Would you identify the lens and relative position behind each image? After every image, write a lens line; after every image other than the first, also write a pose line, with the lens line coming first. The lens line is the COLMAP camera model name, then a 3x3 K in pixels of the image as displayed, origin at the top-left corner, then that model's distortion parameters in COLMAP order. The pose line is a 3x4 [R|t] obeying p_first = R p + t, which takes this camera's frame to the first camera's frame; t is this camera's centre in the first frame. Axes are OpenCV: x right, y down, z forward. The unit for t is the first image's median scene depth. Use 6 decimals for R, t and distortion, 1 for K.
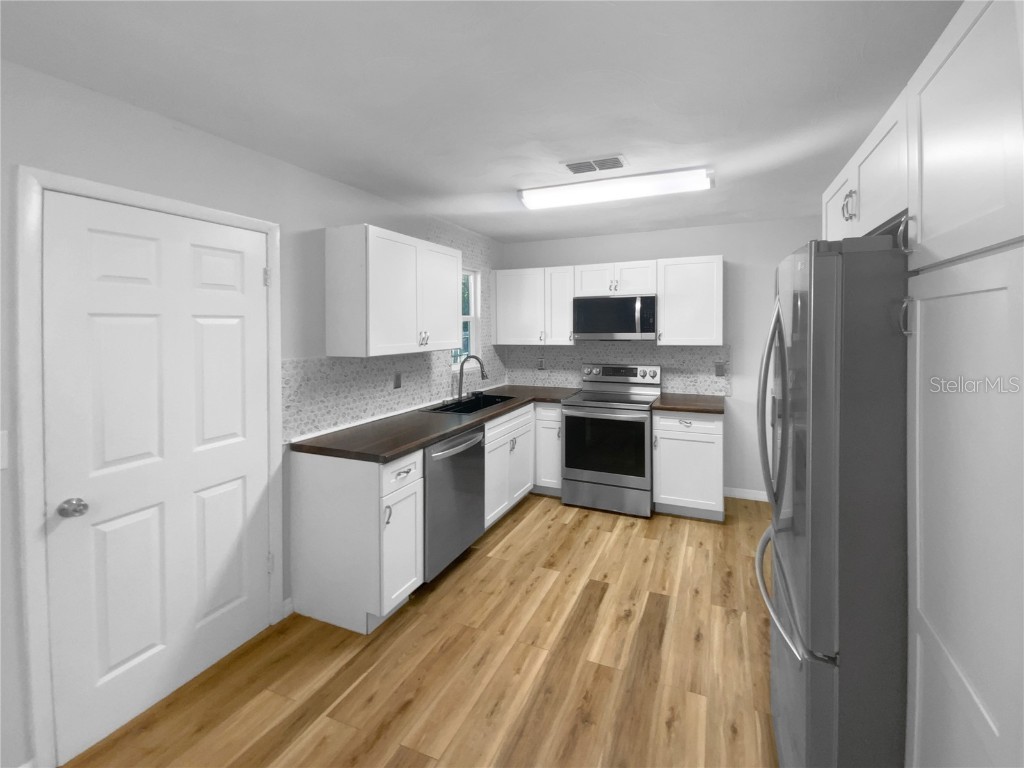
lens RADIAL K [[471.7, 0, 512.9], [0, 471.7, 329.9], [0, 0, 1]] dist [0.027683, -0.018436]
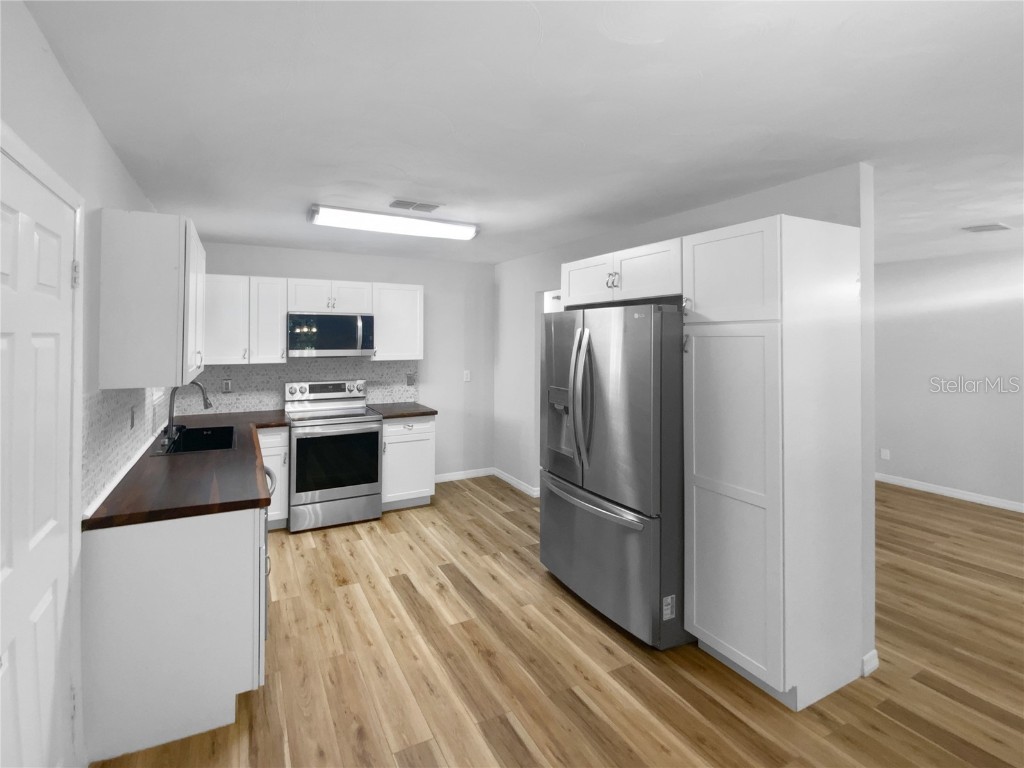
lens RADIAL K [[471.7, 0, 512.9], [0, 471.7, 329.9], [0, 0, 1]] dist [0.027683, -0.018436]
pose [[0.644027, 0.021255, 0.764707, -0.454999], [0.001443, 0.999578, -0.028998, -0.009133], [-0.765001, 0.019779, 0.643725, 0.063032]]
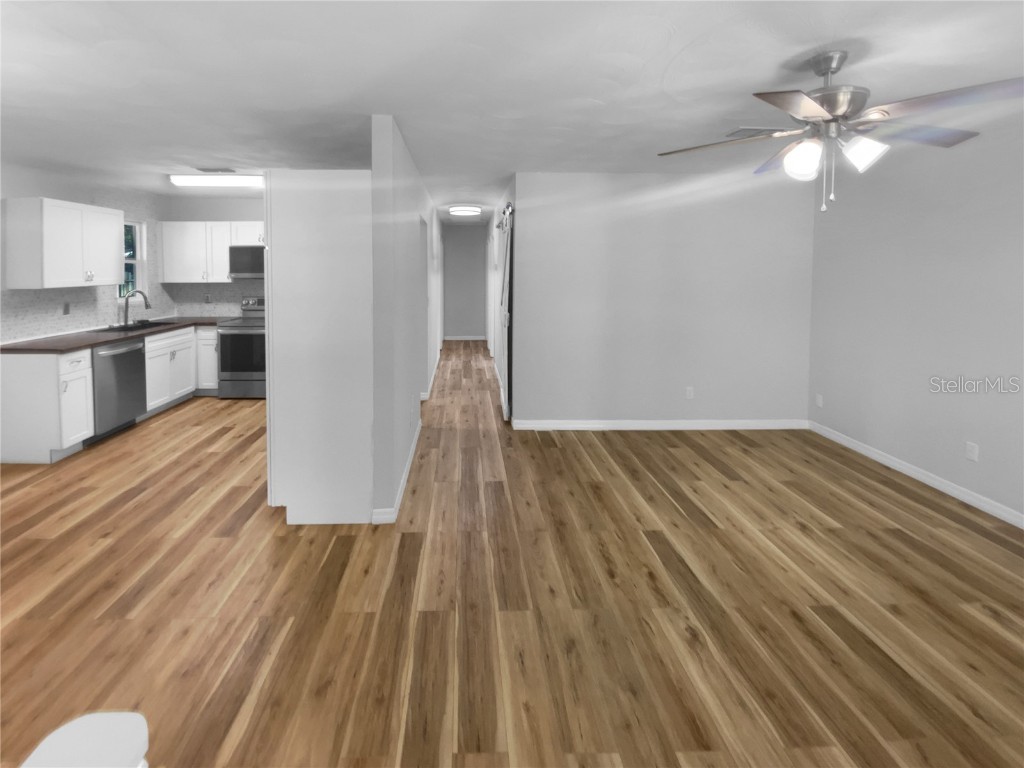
lens RADIAL K [[472.0, 0, 454.2], [0, 472.0, 288.7], [0, 0, 1]] dist [-0.001254, -0.005169]
pose [[0.889756, -0.013151, 0.456247, 0.126387], [-0.004056, 0.999318, 0.036715, -0.001393], [-0.456419, -0.034518, 0.889095, -0.688400]]
